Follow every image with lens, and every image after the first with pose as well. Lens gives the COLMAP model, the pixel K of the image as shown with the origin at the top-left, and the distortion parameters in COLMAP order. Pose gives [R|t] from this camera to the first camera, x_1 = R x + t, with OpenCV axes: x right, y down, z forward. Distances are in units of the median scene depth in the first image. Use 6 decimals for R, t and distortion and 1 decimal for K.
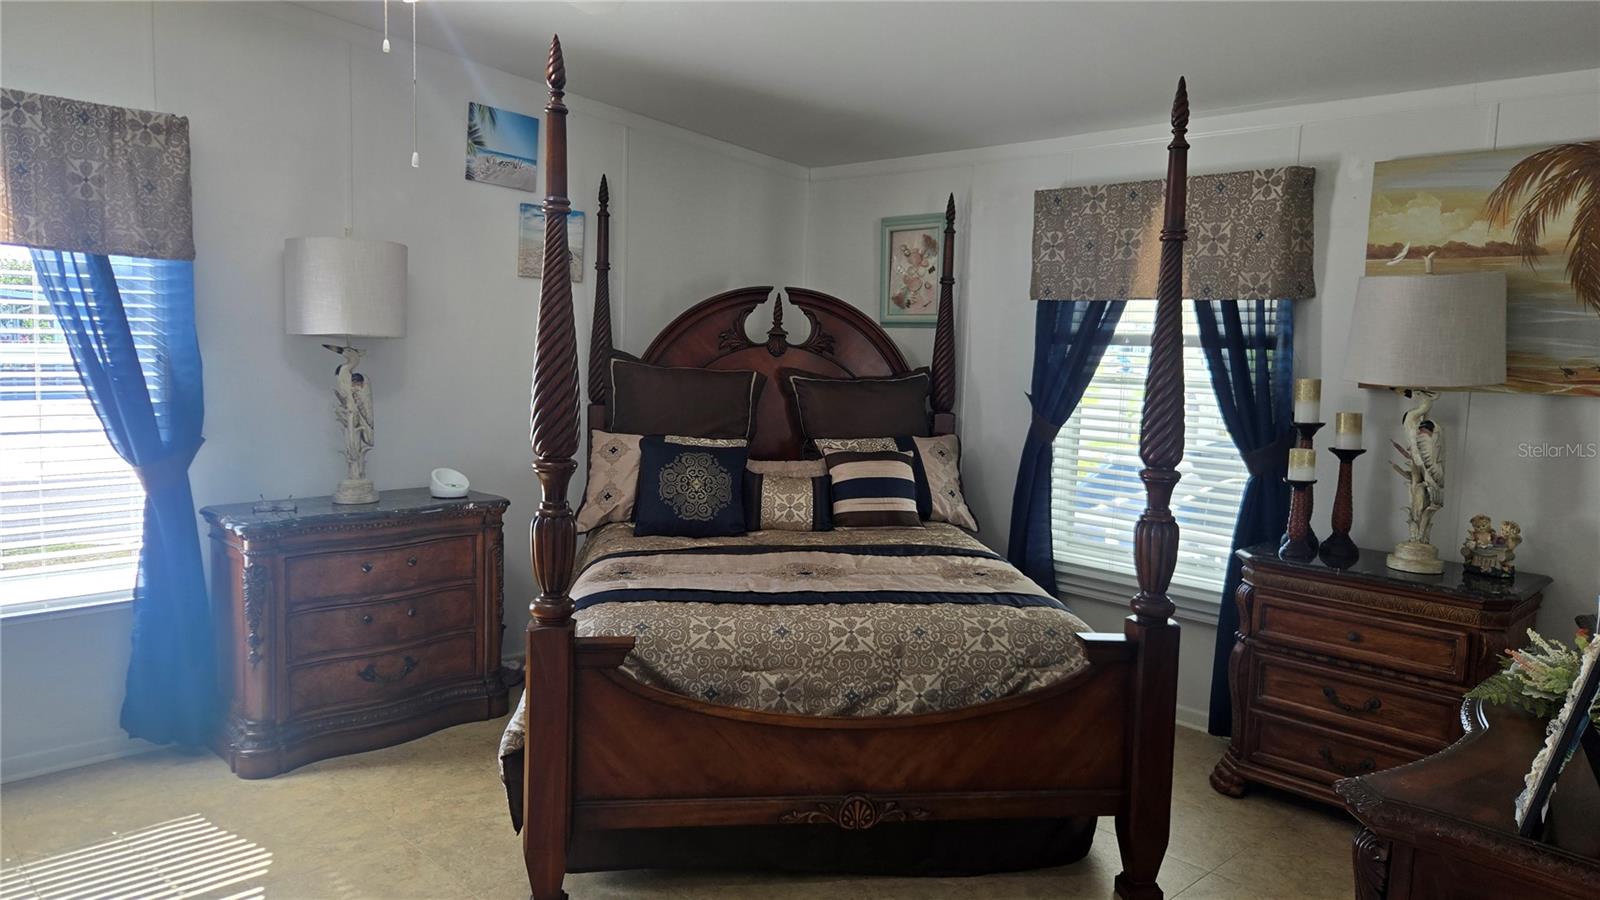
lens RADIAL K [[1084.4, 0, 821.3], [0, 1084.4, 454.3], [0, 0, 1]] dist [0.069407, -0.044879]
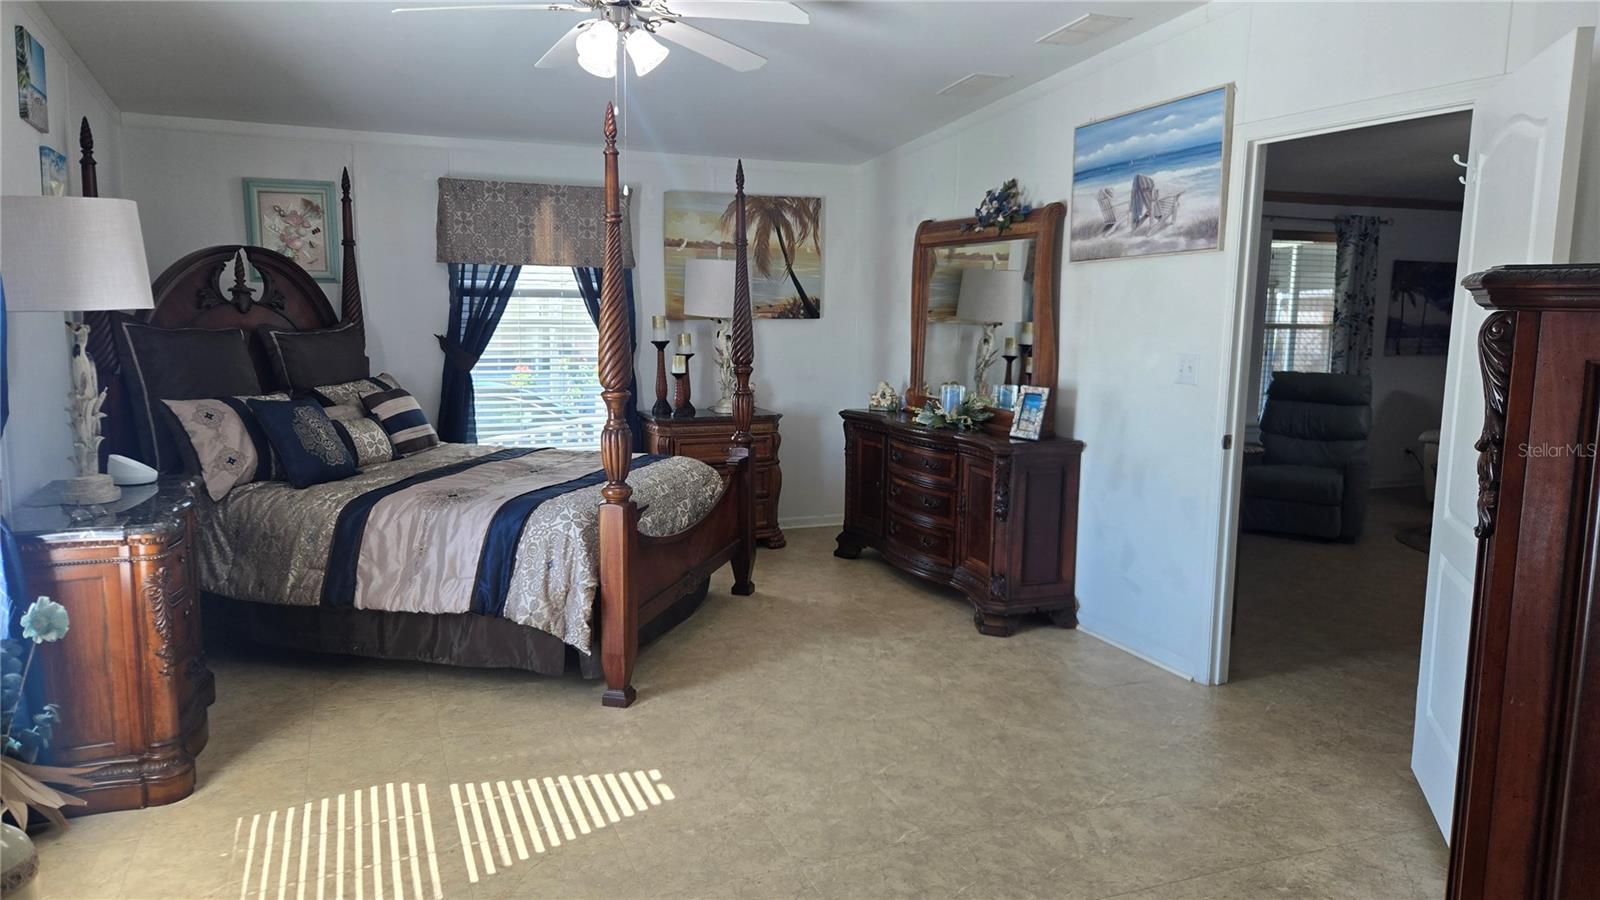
lens RADIAL K [[1084.4, 0, 821.3], [0, 1084.4, 454.3], [0, 0, 1]] dist [0.069407, -0.044879]
pose [[0.347420, -0.160110, 0.923939, -0.961968], [0.099156, 0.986064, 0.133591, -0.050061], [-0.932452, 0.045202, 0.358454, 0.136216]]
